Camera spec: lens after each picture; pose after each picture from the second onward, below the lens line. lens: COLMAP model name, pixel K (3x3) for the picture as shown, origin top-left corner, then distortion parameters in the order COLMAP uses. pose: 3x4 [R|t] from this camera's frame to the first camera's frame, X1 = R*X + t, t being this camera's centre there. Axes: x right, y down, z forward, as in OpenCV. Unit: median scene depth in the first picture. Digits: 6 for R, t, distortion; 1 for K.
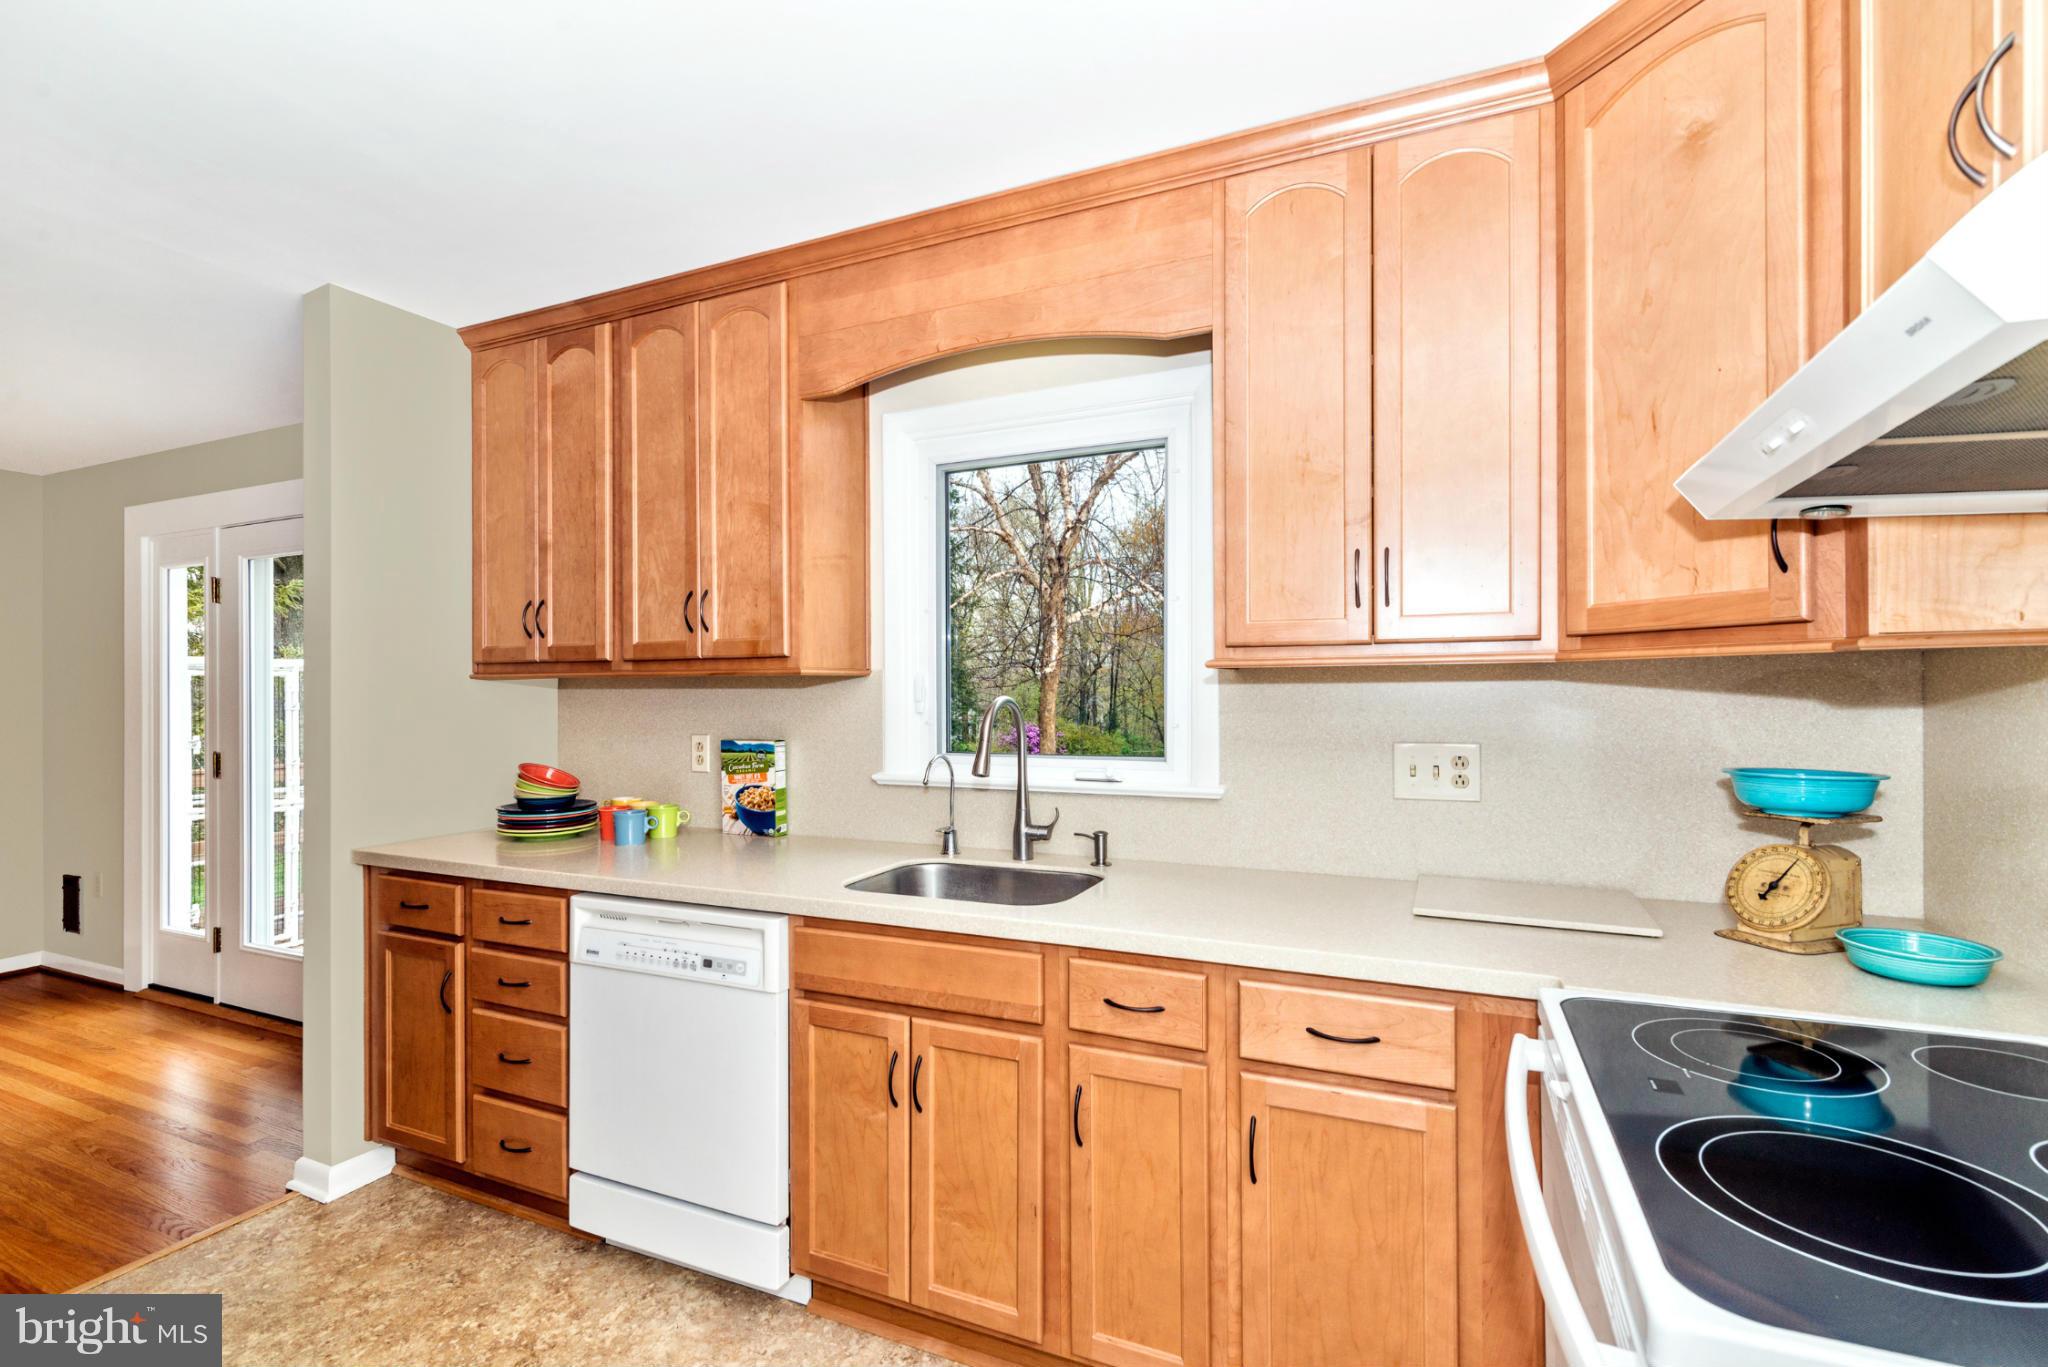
lens RADIAL K [[915.0, 0, 1052.6], [0, 915.0, 698.5], [0, 0, 1]] dist [-0.000422, 0.000321]
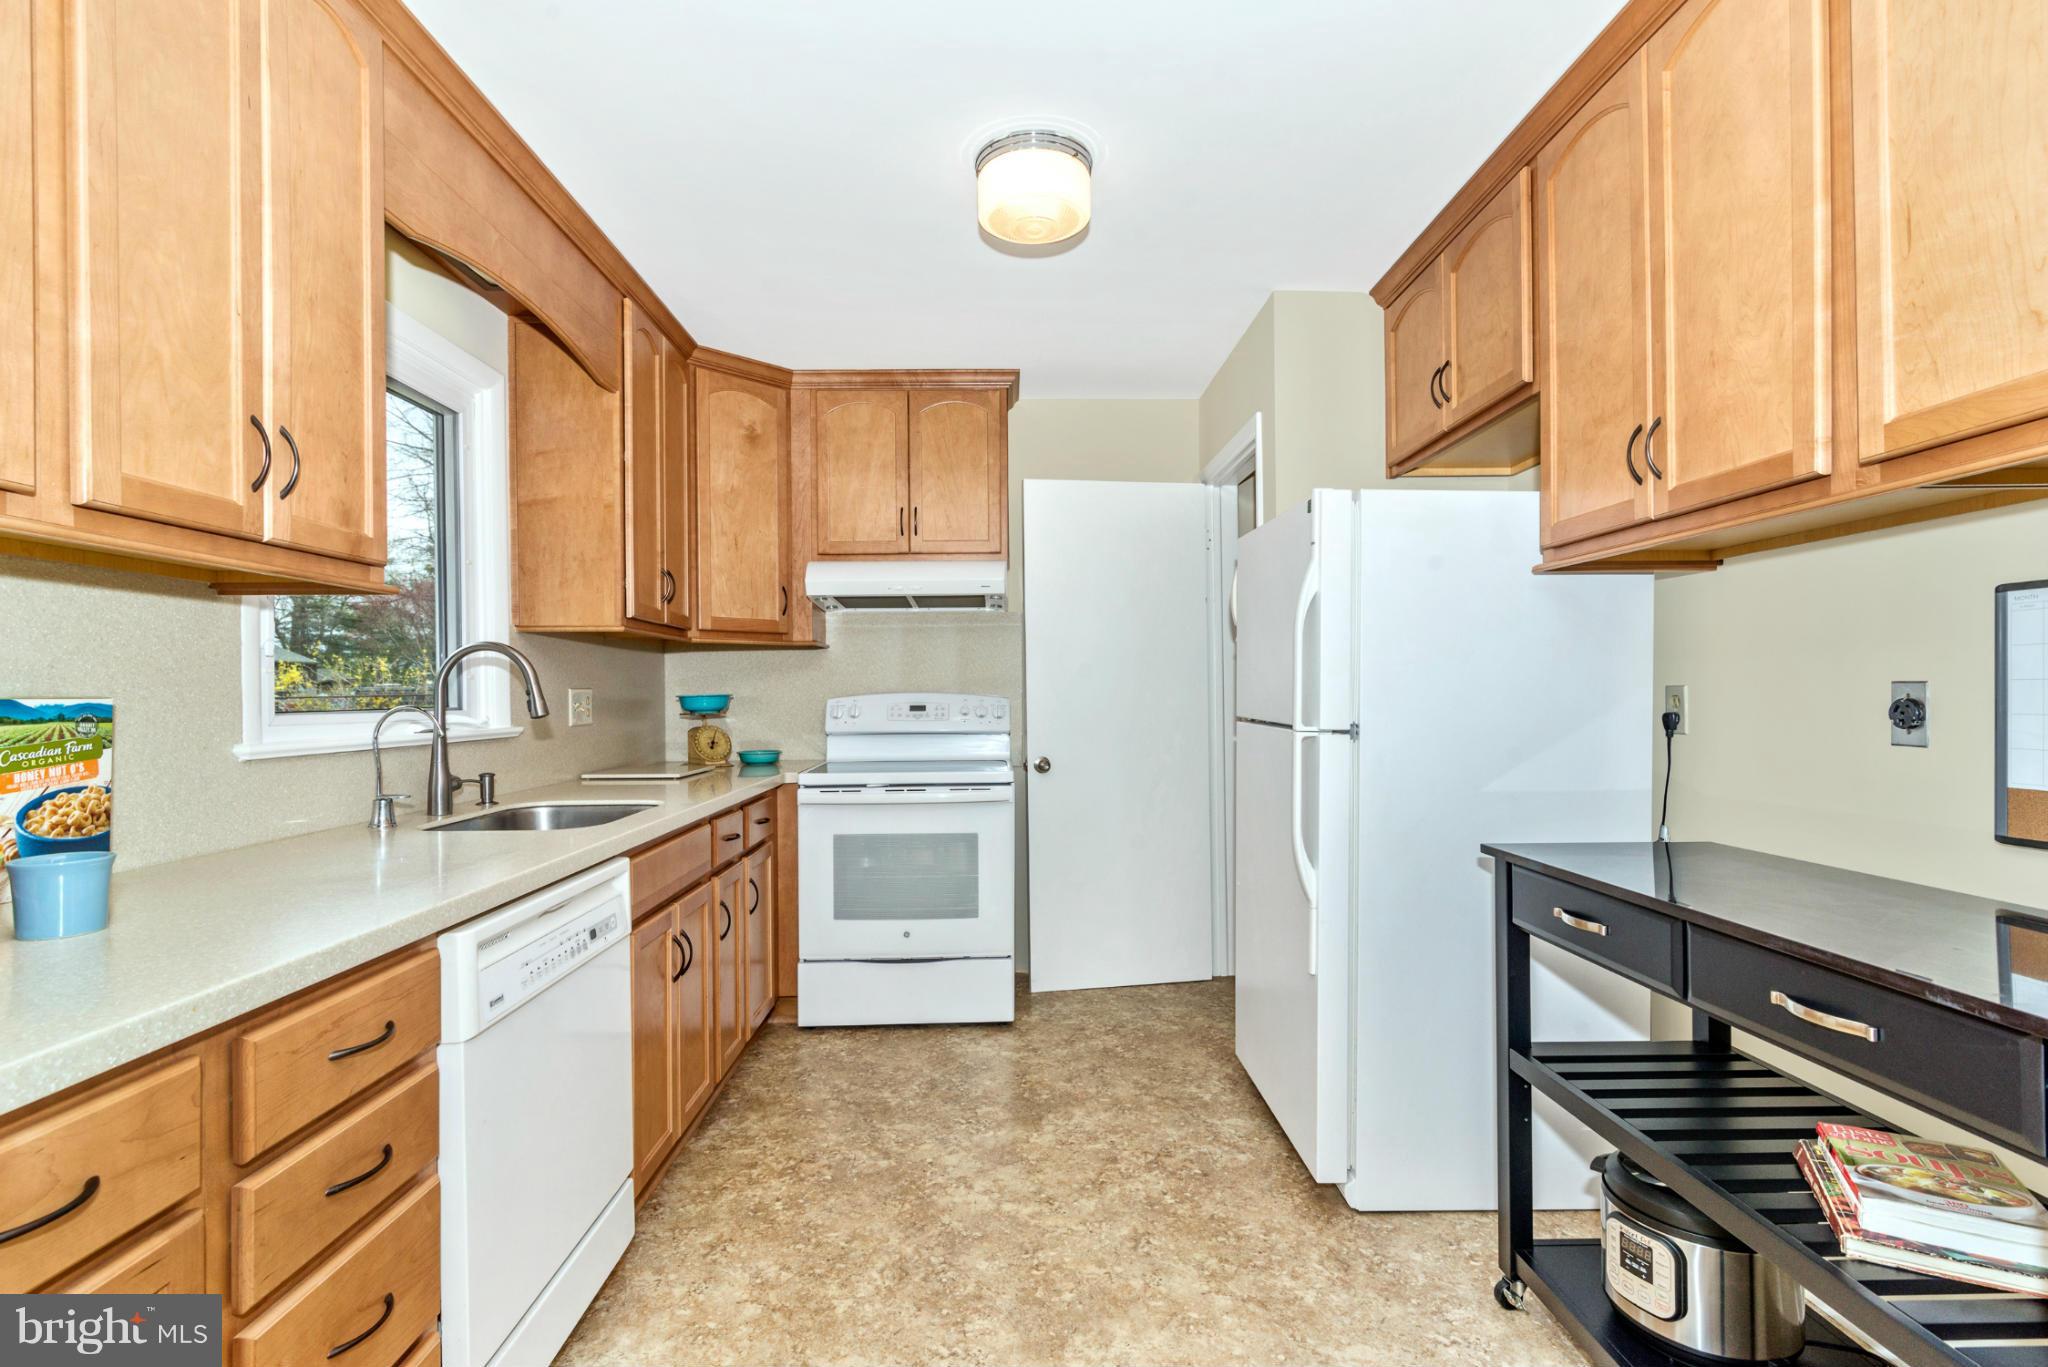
lens RADIAL K [[952.7, 0, 1024.0], [0, 952.7, 683.5], [0, 0, 1]] dist [-0.001050, 0.000245]
pose [[-0.422547, 0.016971, 0.906182, -1.018525], [0.014303, 0.999825, -0.012055, 0.052344], [-0.906228, 0.007867, -0.422715, 0.753533]]
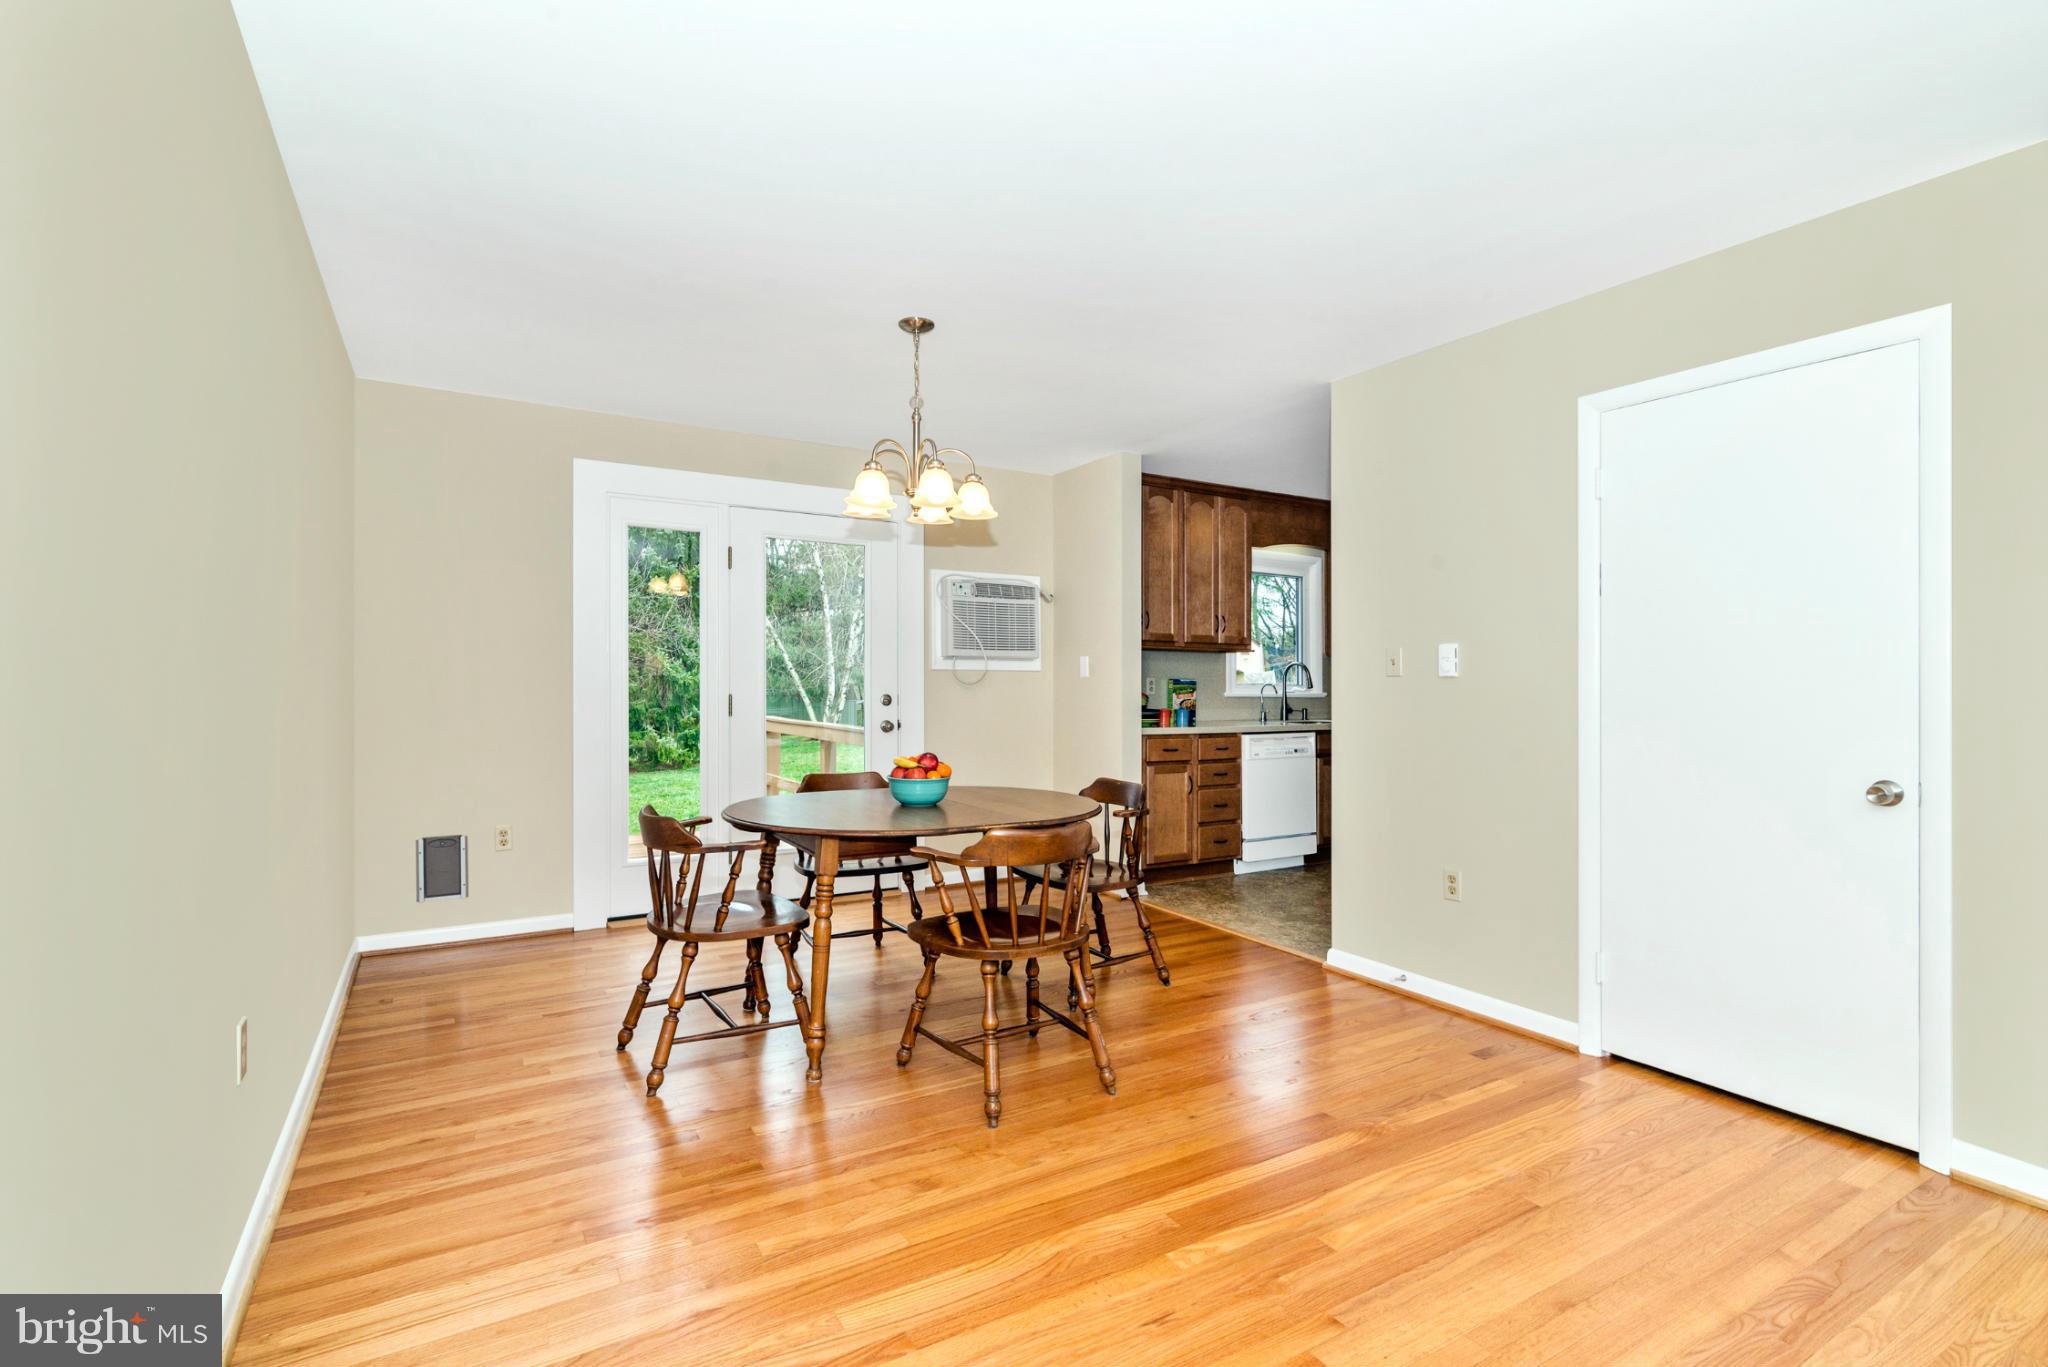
lens RADIAL K [[952.7, 0, 1024.0], [0, 952.7, 683.5], [0, 0, 1]] dist [-0.001050, 0.000245]
pose [[0.575933, 0.010033, 0.817436, -2.523289], [-0.006307, 0.999949, -0.007830, 0.078834], [-0.817473, -0.000646, 0.575967, -0.035233]]
